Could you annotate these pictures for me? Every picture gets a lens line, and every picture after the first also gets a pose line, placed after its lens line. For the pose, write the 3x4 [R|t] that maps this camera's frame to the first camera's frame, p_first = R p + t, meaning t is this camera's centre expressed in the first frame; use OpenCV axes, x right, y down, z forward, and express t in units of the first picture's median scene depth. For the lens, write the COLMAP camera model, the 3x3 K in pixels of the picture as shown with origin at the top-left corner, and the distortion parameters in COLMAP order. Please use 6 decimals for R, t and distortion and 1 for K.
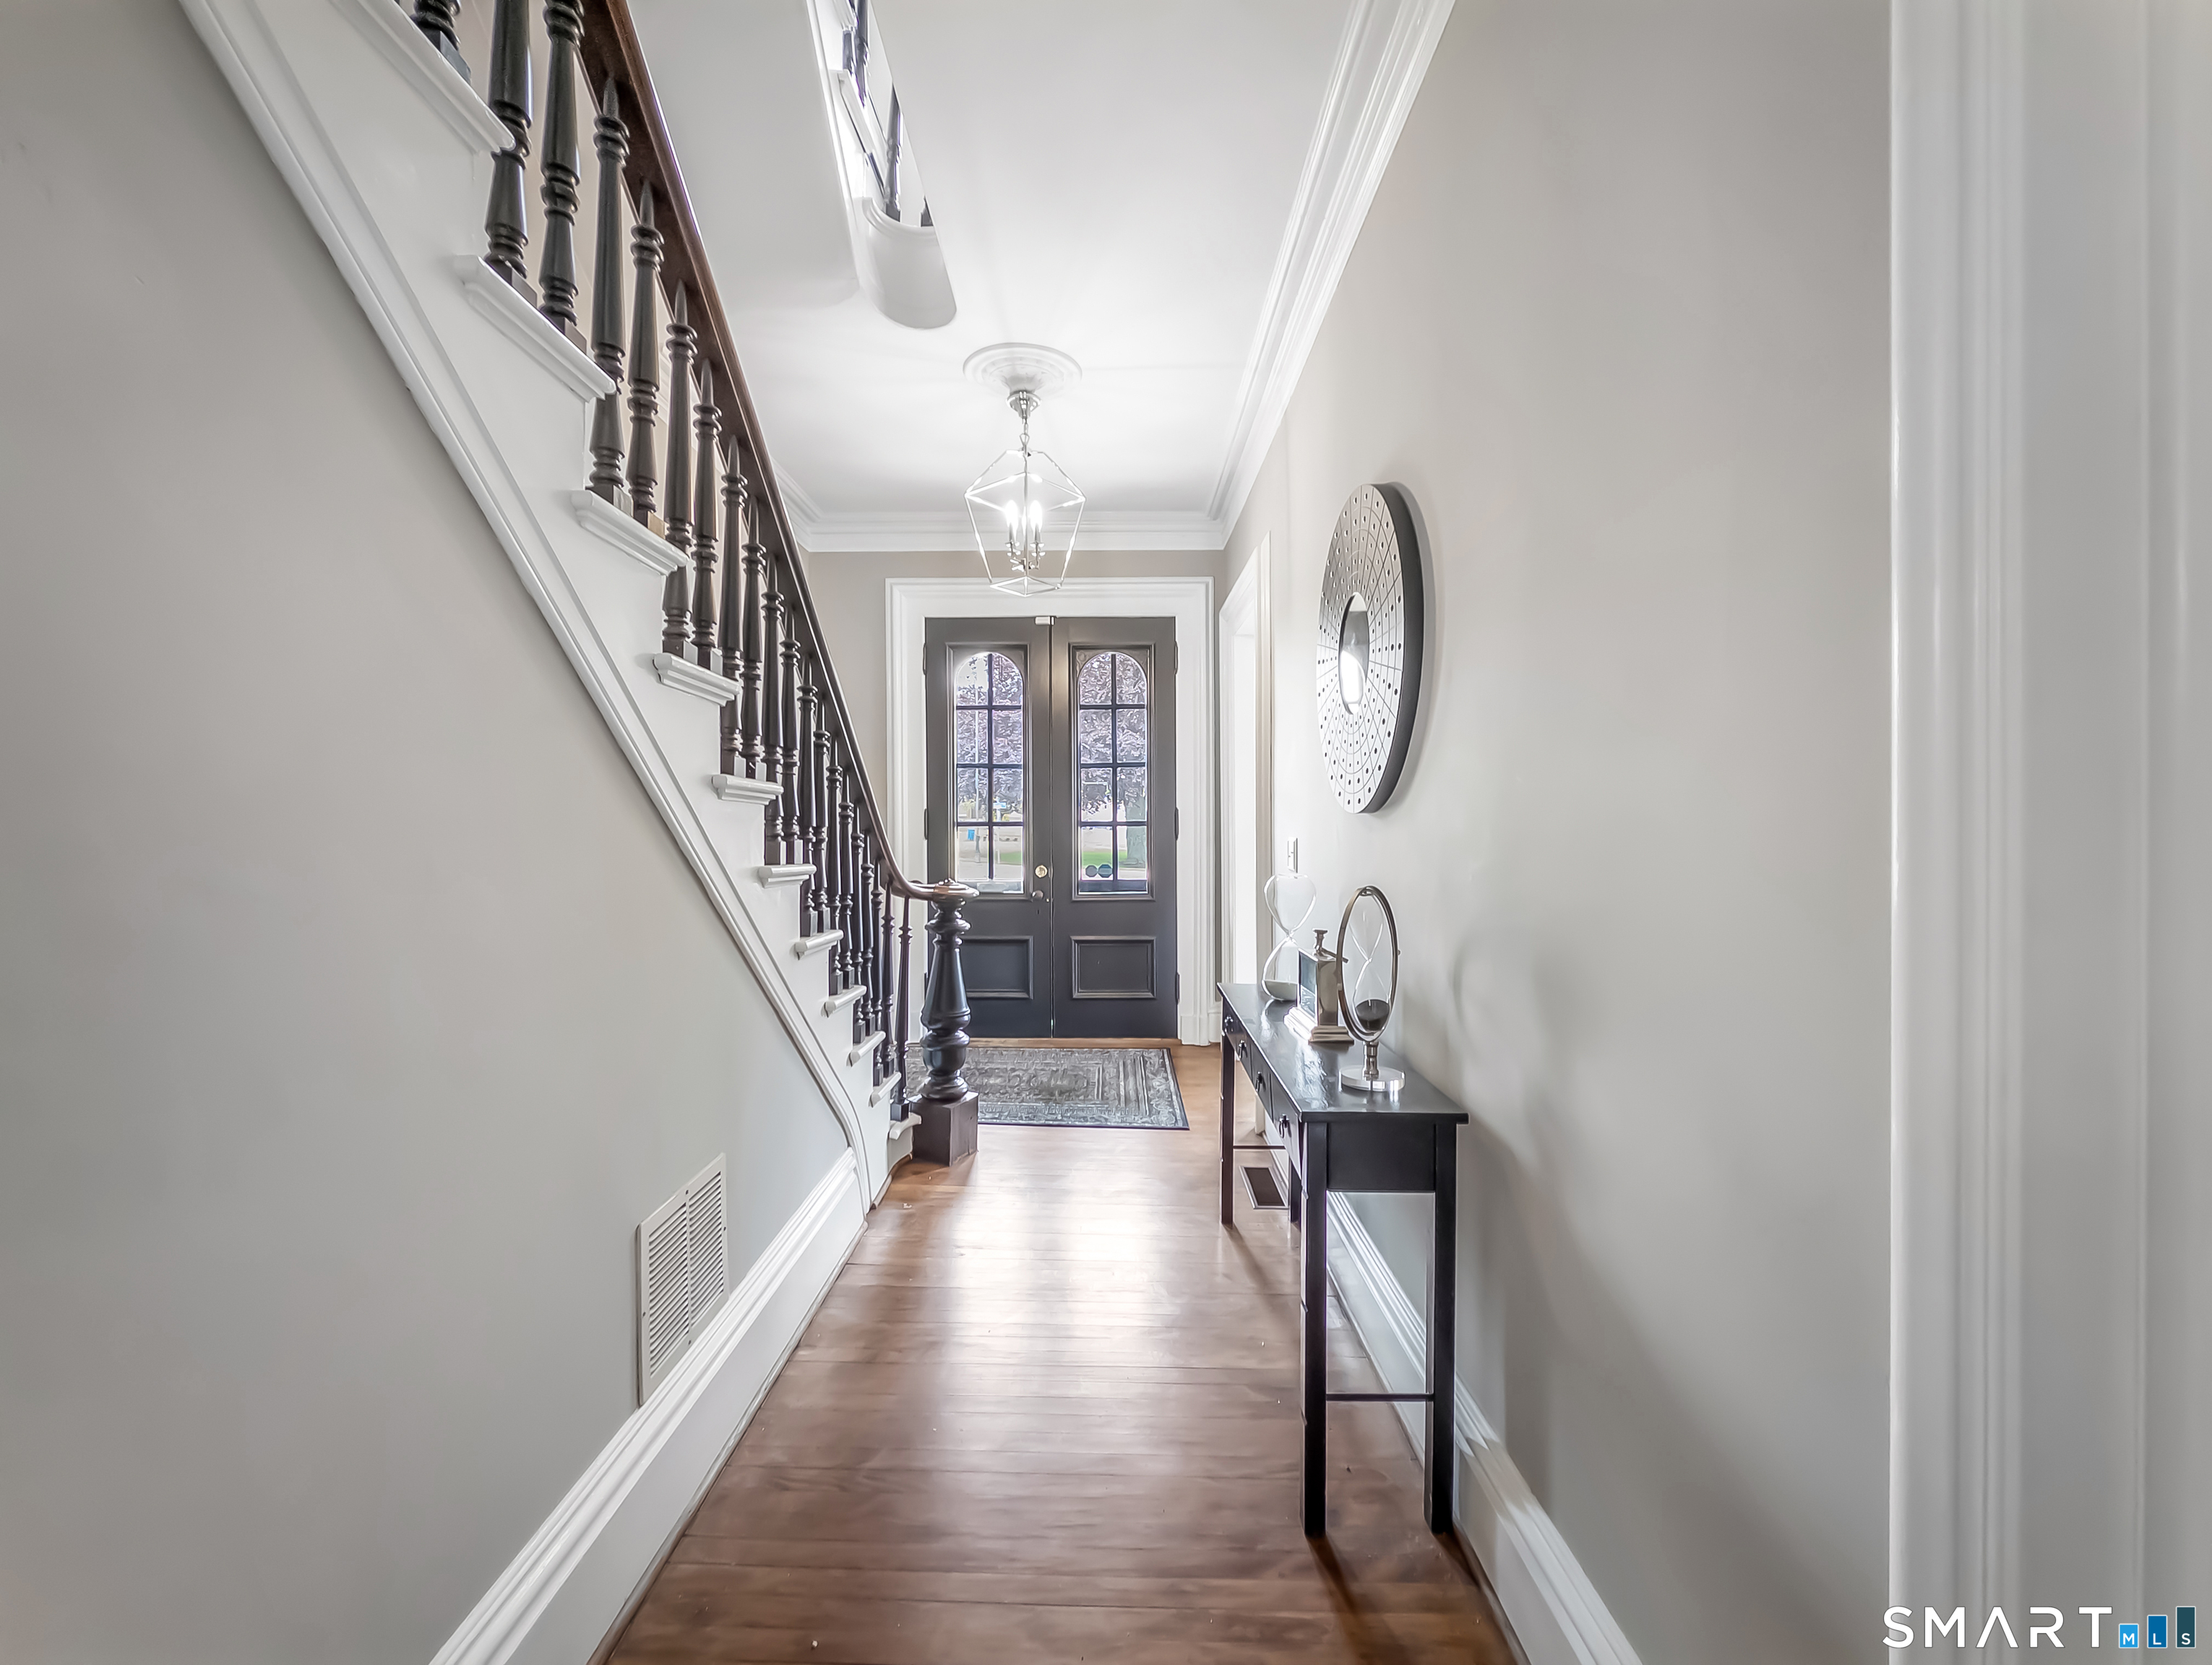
lens RADIAL K [[884.4, 0, 1105.4], [0, 884.4, 840.4], [0, 0, 1]] dist [0.000104, 0.000044]
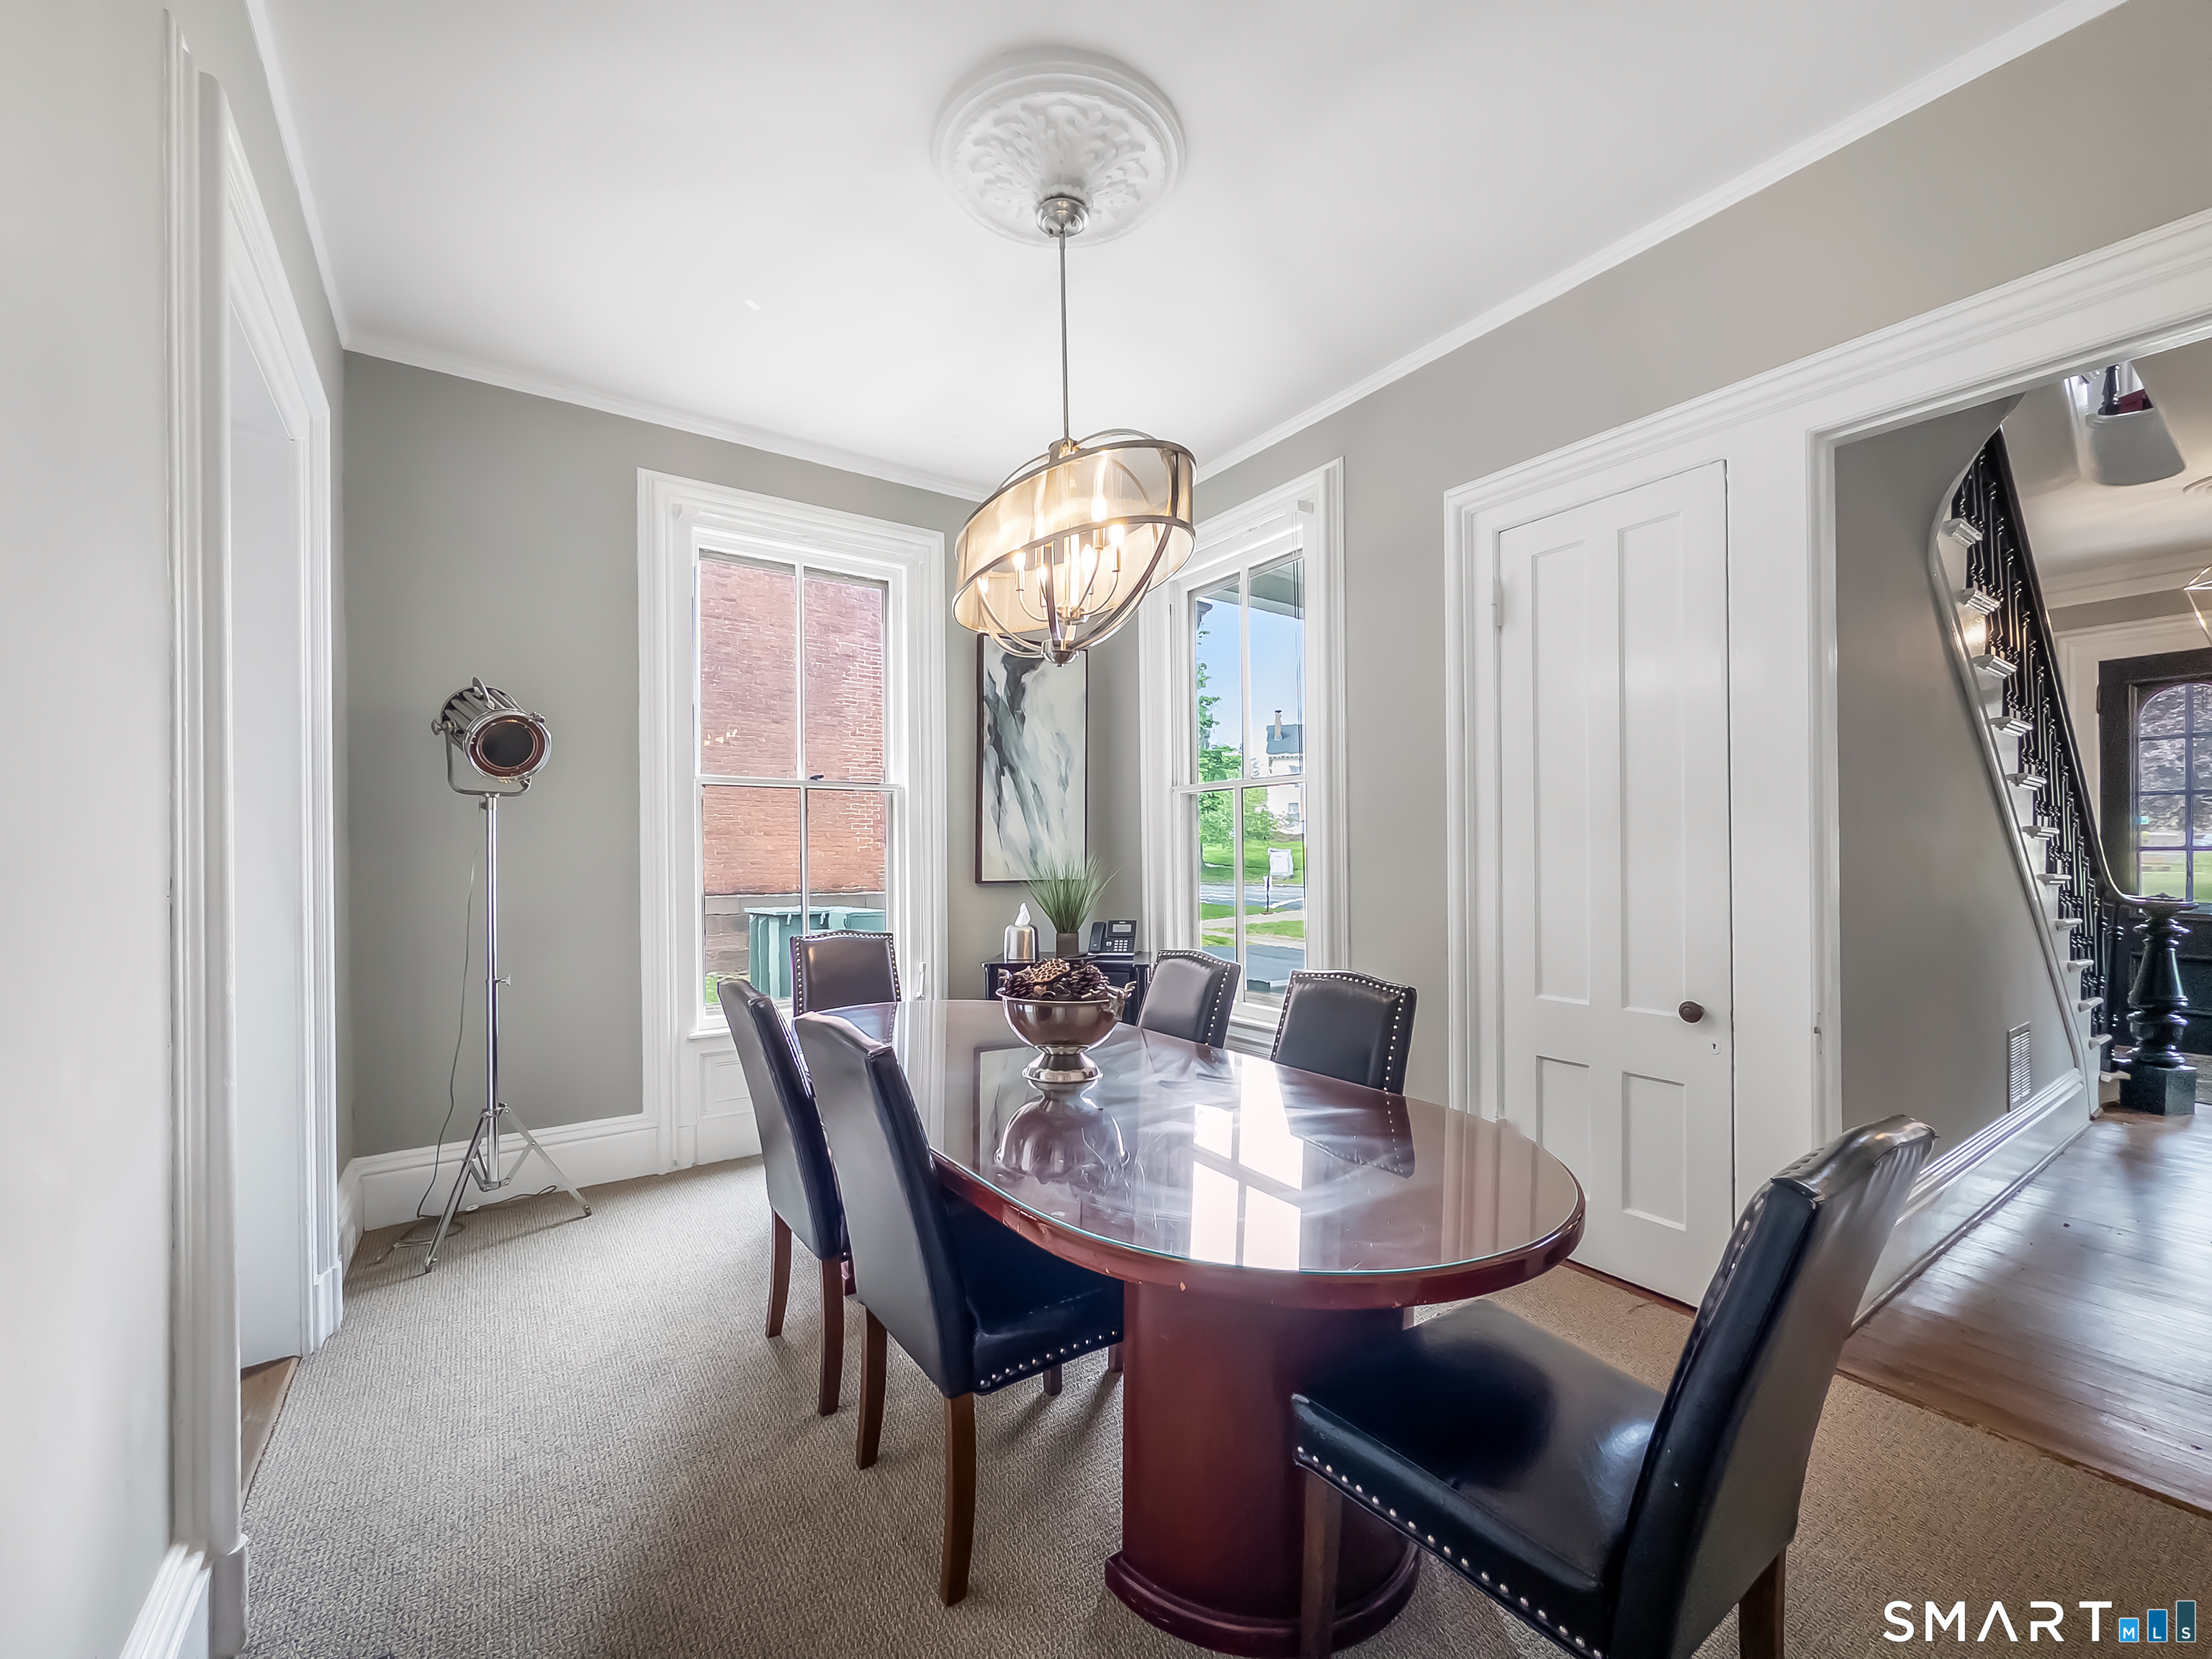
lens RADIAL K [[910.1, 0, 1085.7], [0, 910.1, 871.4], [0, 0, 1]] dist [-0.002373, -0.000328]
pose [[0.570600, 0.004088, -0.821218, 0.008684], [-0.003582, 0.999990, 0.002489, 0.016101], [0.821221, 0.001521, 0.570609, -1.026438]]
